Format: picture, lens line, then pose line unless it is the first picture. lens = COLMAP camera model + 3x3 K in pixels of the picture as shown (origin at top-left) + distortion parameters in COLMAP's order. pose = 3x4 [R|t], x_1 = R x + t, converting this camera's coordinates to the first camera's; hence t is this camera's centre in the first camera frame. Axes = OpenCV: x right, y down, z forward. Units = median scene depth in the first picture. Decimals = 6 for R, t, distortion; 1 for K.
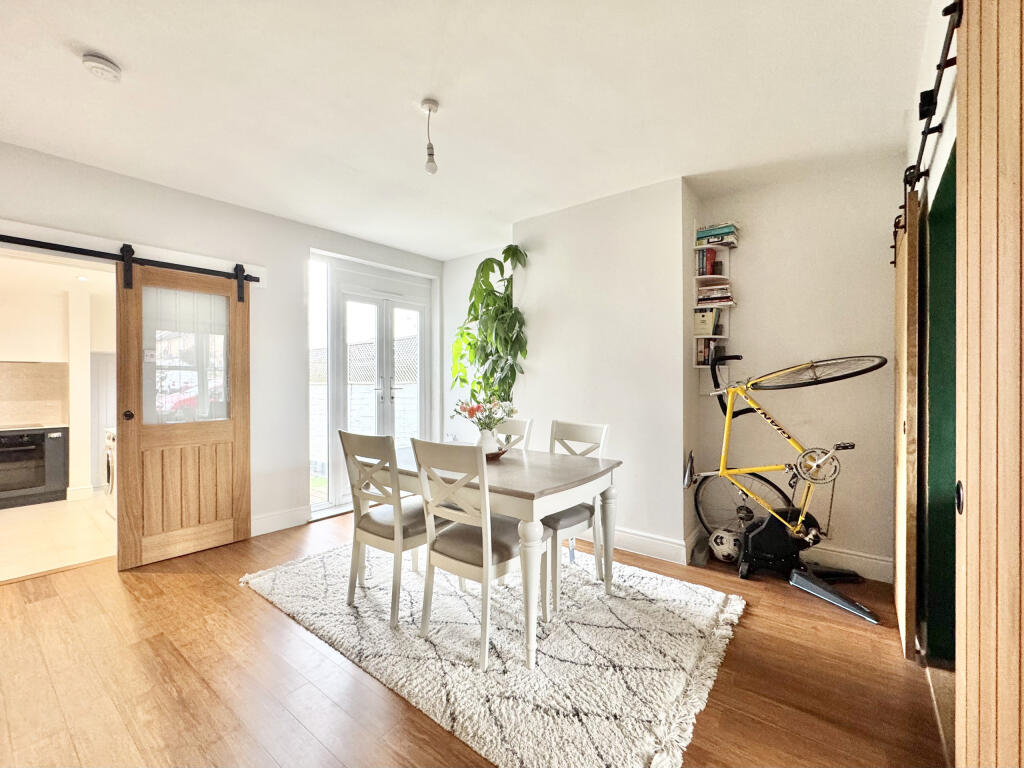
lens RADIAL K [[425.5, 0, 520.8], [0, 425.5, 381.4], [0, 0, 1]] dist [-0.000174, 0.000287]
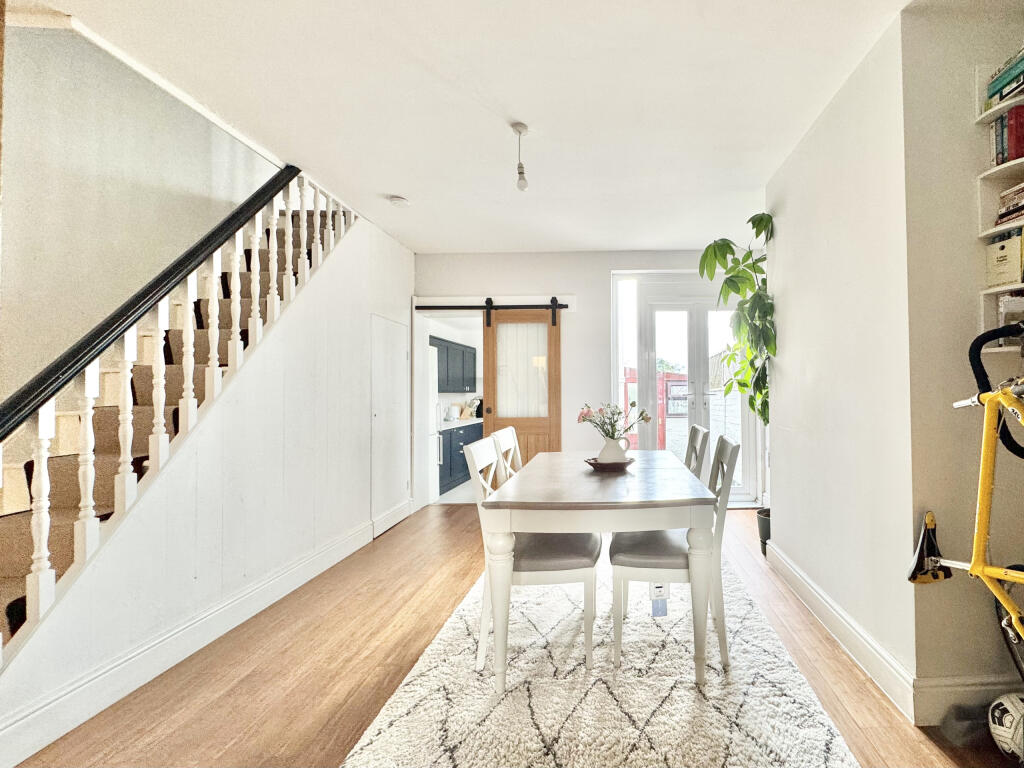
lens RADIAL K [[404.7, 0, 508.5], [0, 404.7, 381.9], [0, 0, 1]] dist [-0.000546, 0.000253]
pose [[0.639450, -0.018742, -0.768604, 0.221179], [0.007641, 0.999808, -0.018022, 0.003487], [0.768794, 0.005652, 0.639471, 0.135598]]
